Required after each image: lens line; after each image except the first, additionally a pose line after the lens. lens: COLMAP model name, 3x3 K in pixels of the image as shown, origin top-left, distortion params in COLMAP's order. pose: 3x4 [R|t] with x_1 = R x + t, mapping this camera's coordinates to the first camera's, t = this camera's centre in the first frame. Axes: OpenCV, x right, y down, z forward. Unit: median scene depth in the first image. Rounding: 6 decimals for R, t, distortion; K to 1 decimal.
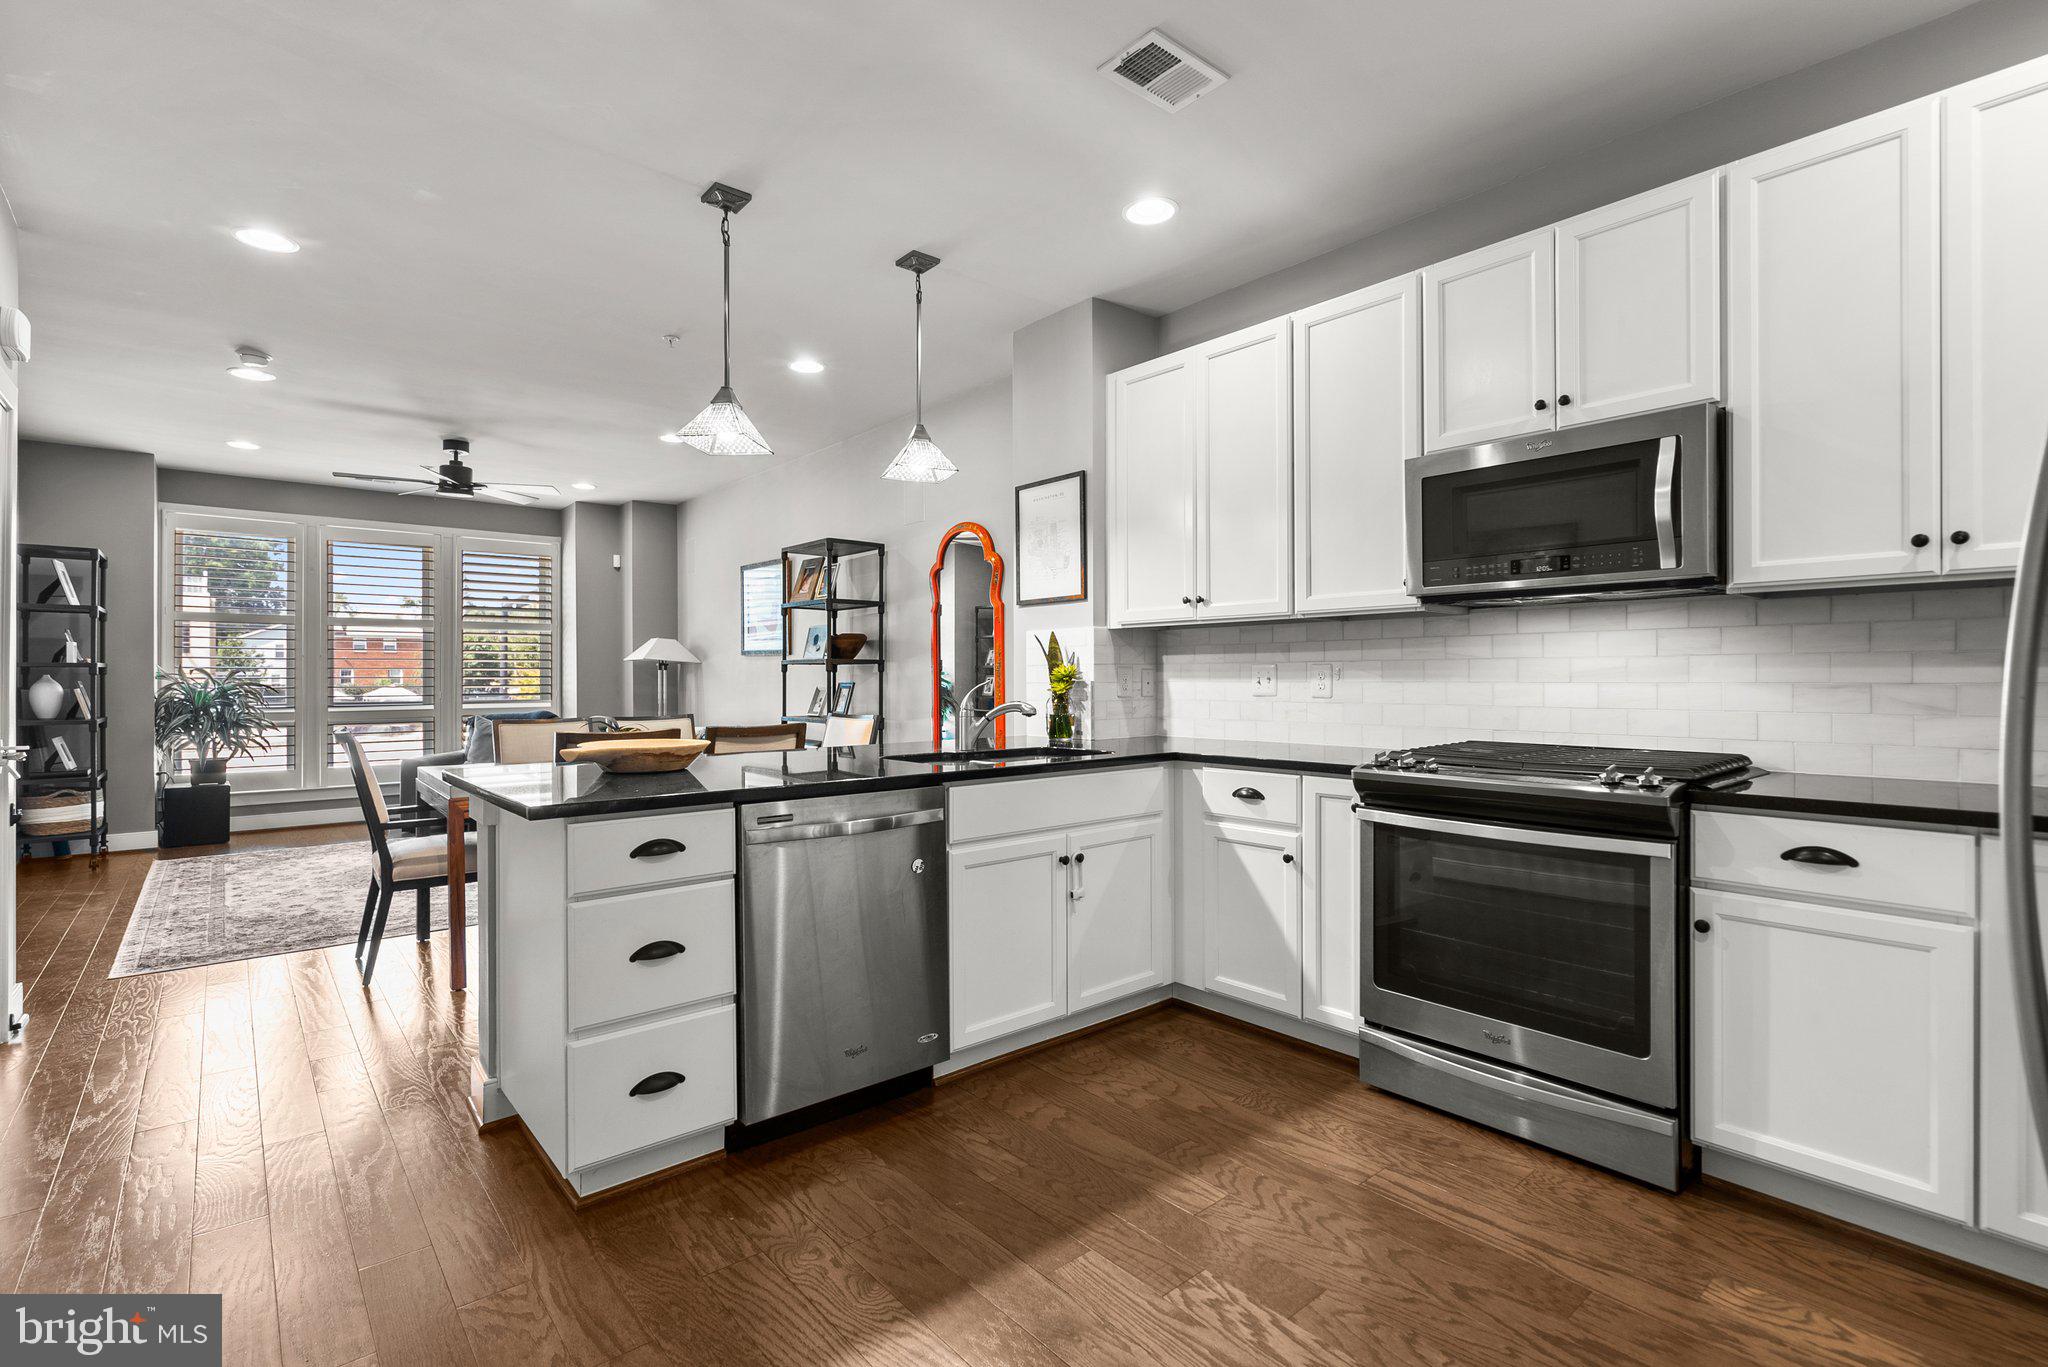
lens RADIAL K [[940.0, 0, 1018.9], [0, 940.0, 673.0], [0, 0, 1]] dist [-0.007013, 0.003228]
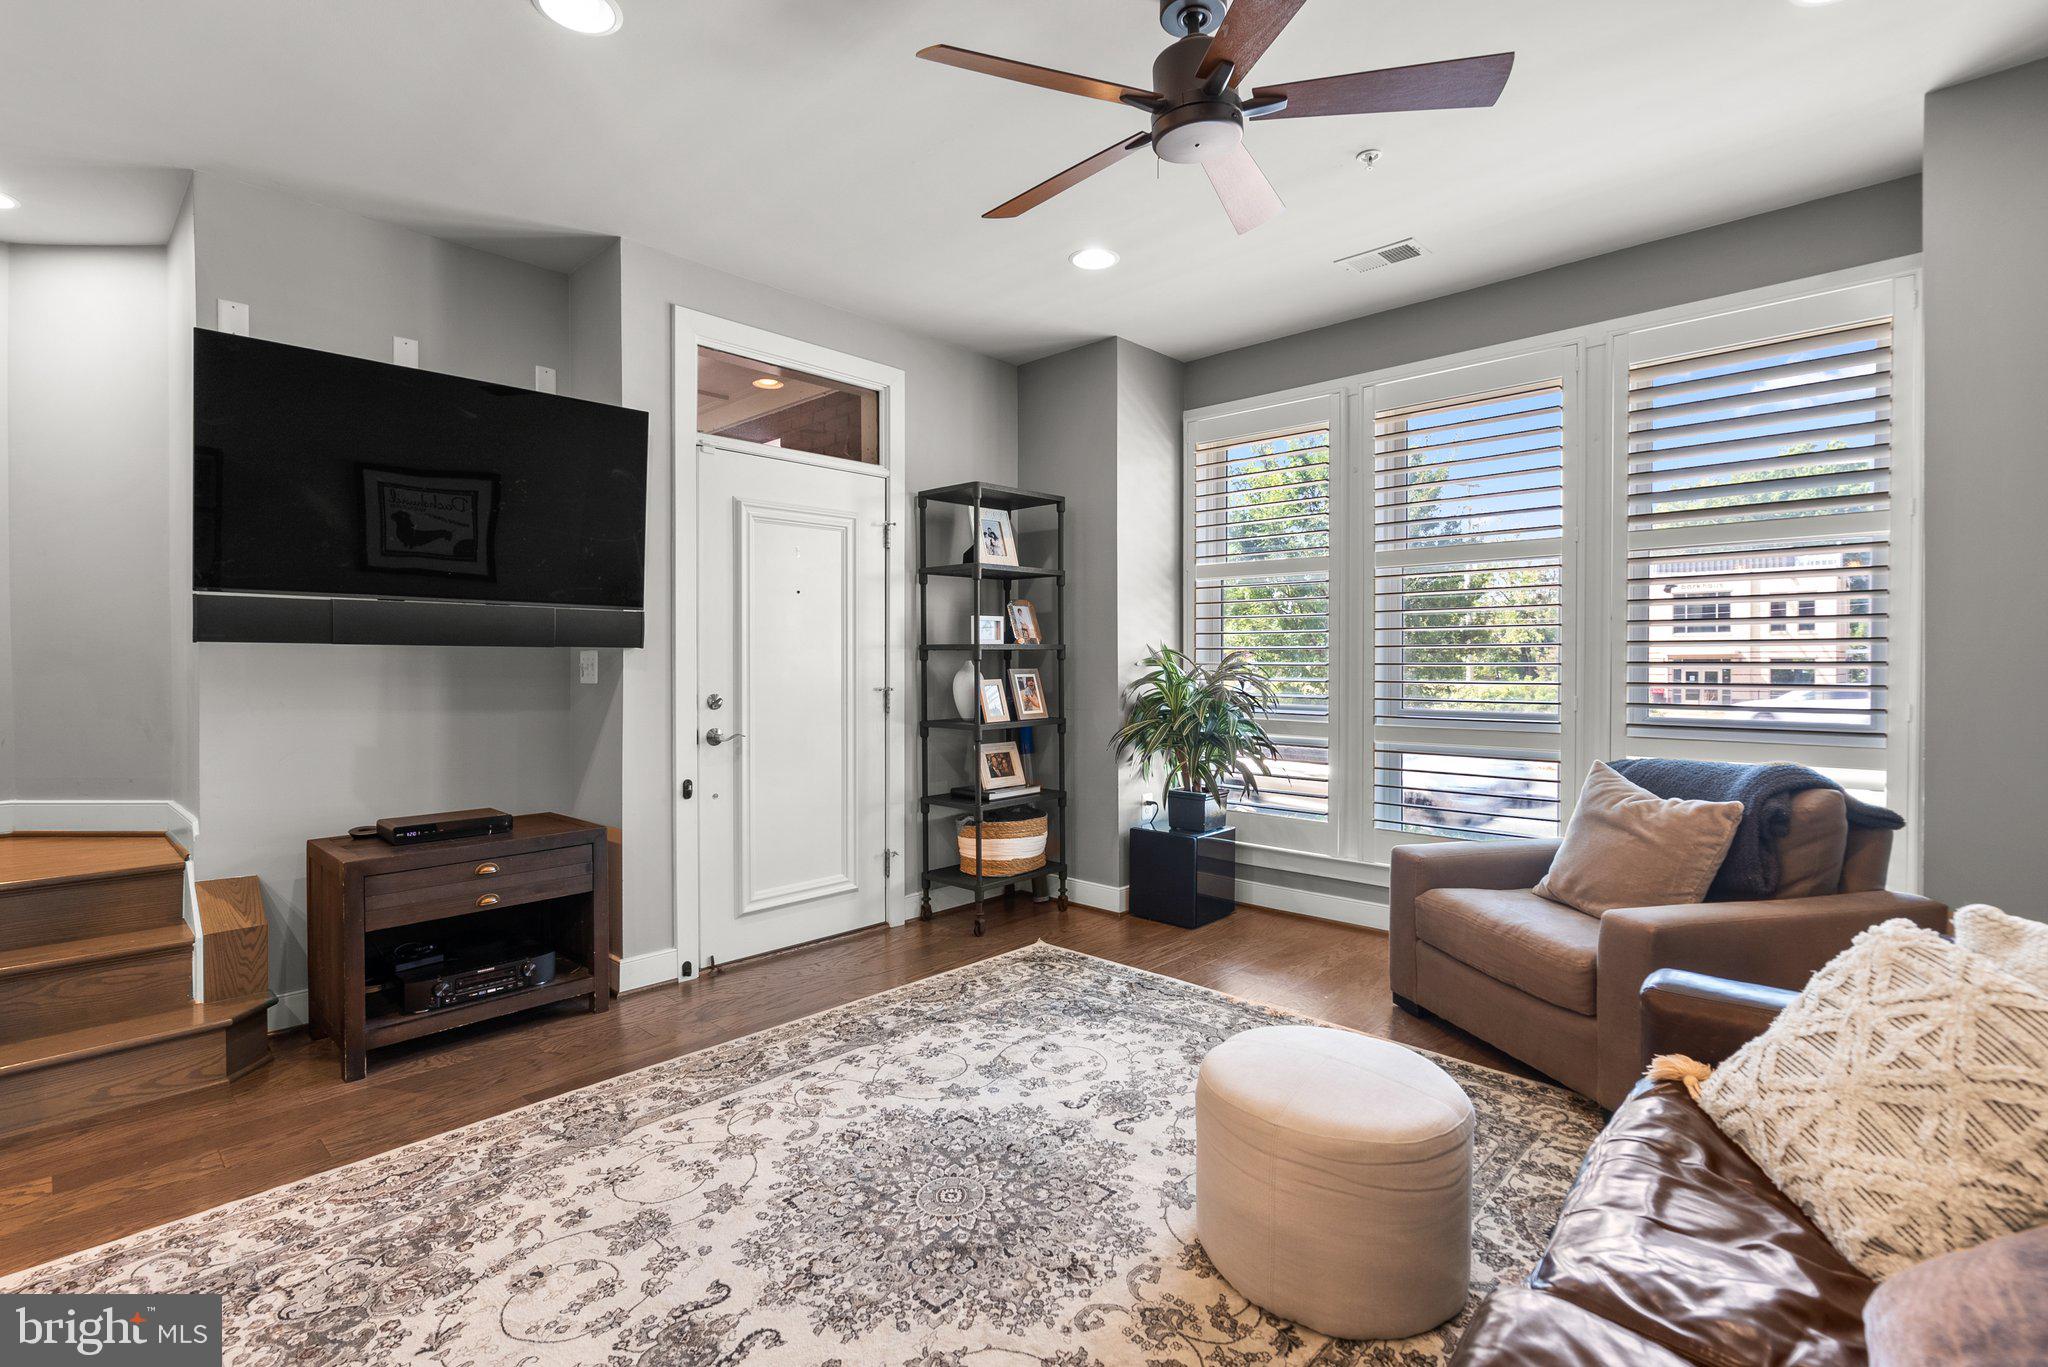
lens RADIAL K [[940.0, 0, 1022.5], [0, 940.0, 658.8], [0, 0, 1]] dist [-0.007013, 0.003228]
pose [[0.111775, 0.000667, -0.993733, -0.501939], [0.007087, 0.999974, 0.001468, 0.000258], [0.993708, -0.007207, 0.111767, 1.734169]]
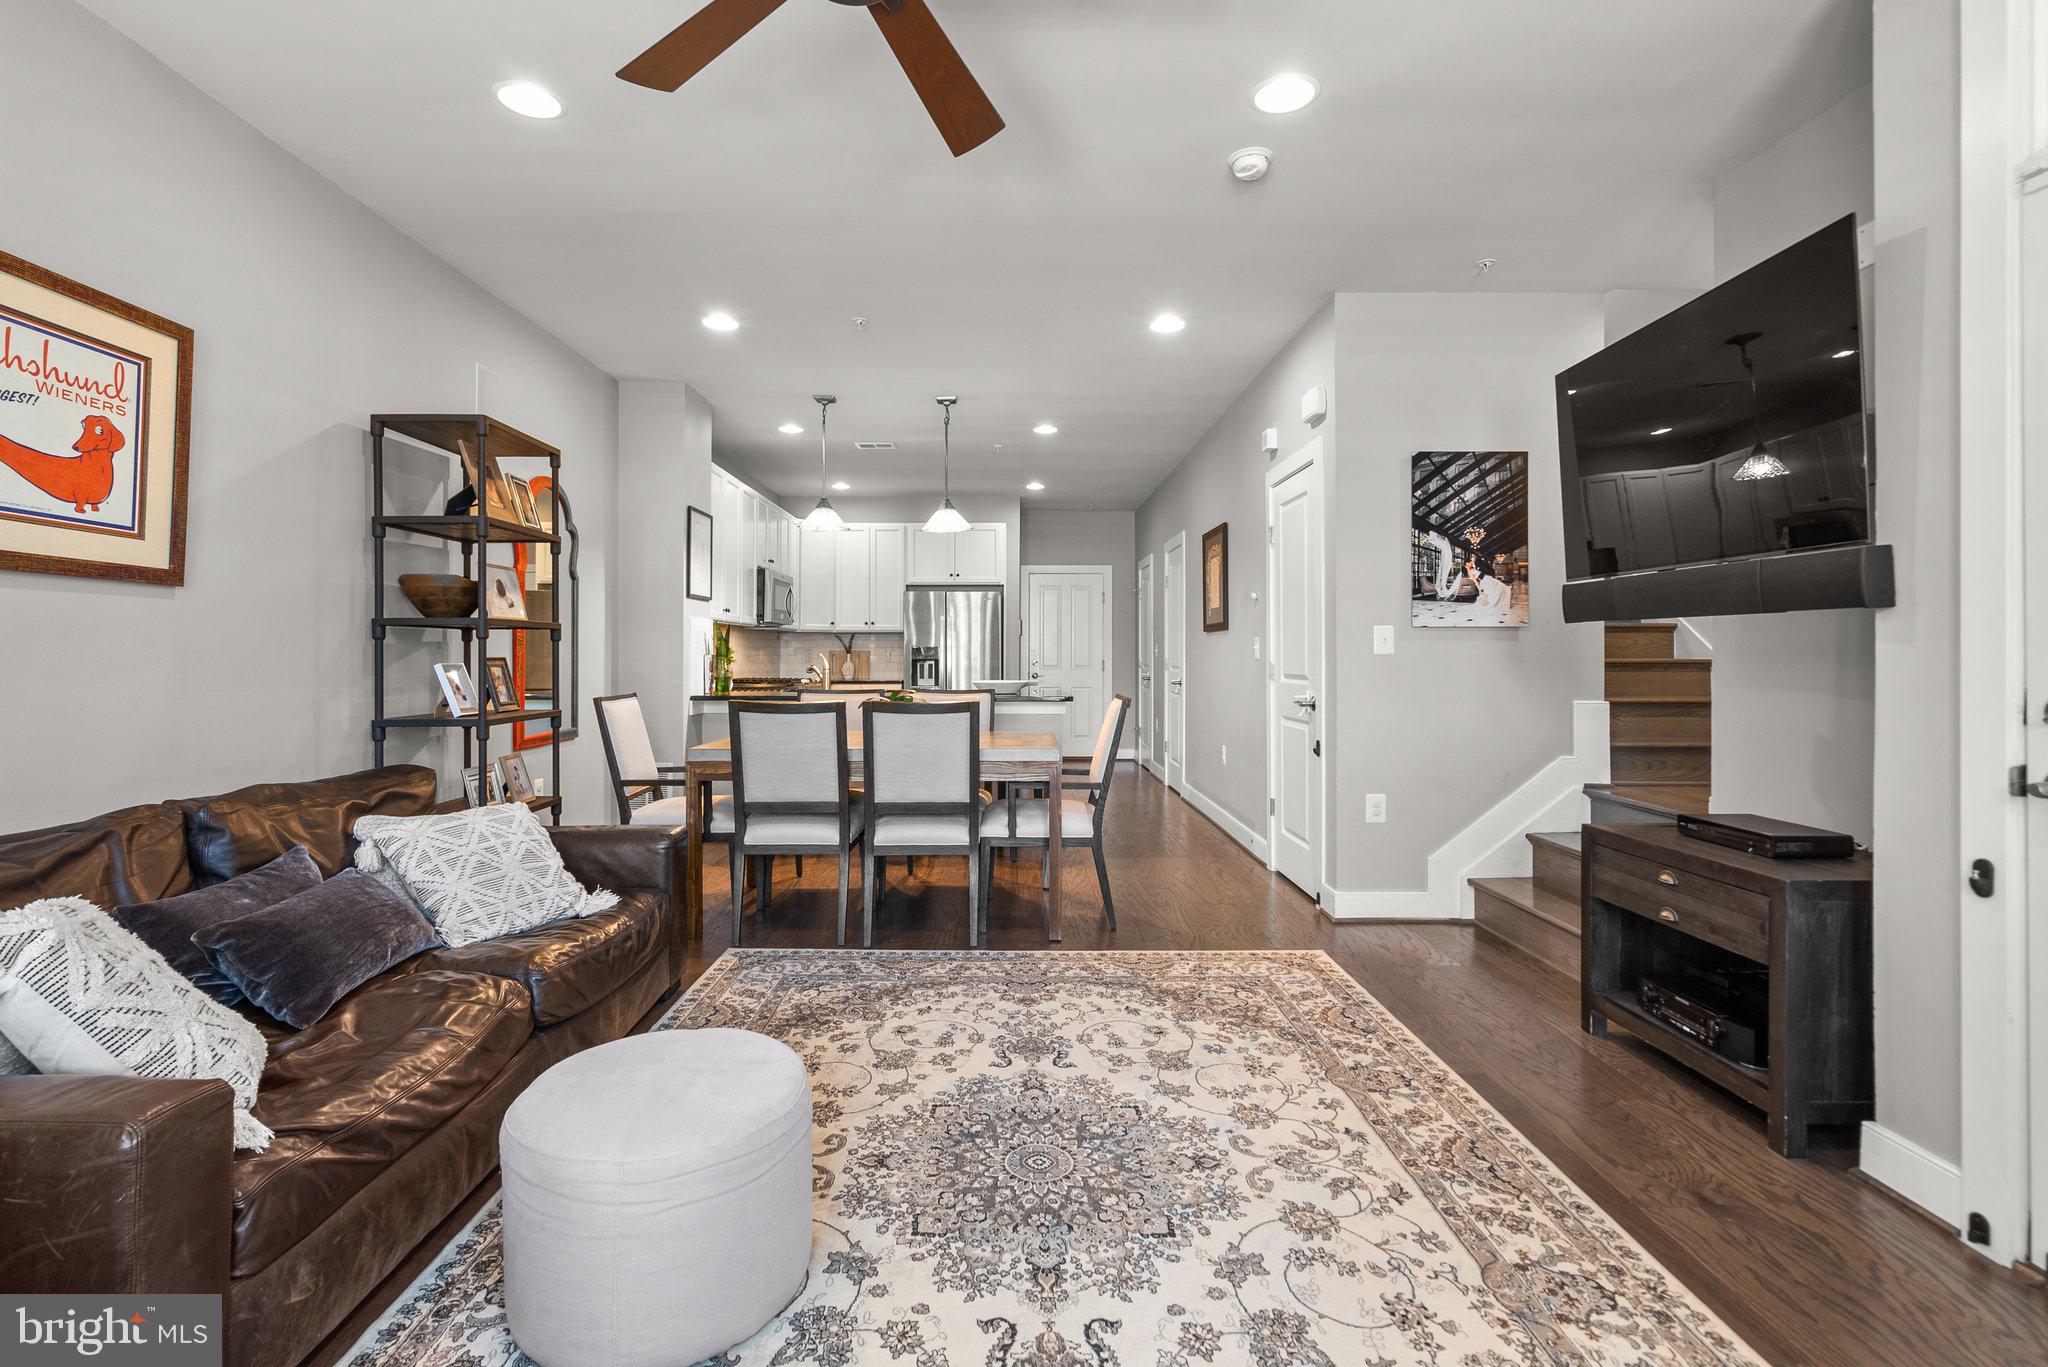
lens RADIAL K [[940.0, 0, 1018.1], [0, 940.0, 647.7], [0, 0, 1]] dist [-0.007013, 0.003228]
pose [[-0.771758, 0.008224, 0.635863, -1.565204], [-0.001026, 0.999899, -0.014176, 0.021784], [-0.635916, -0.011593, -0.771672, 2.276902]]
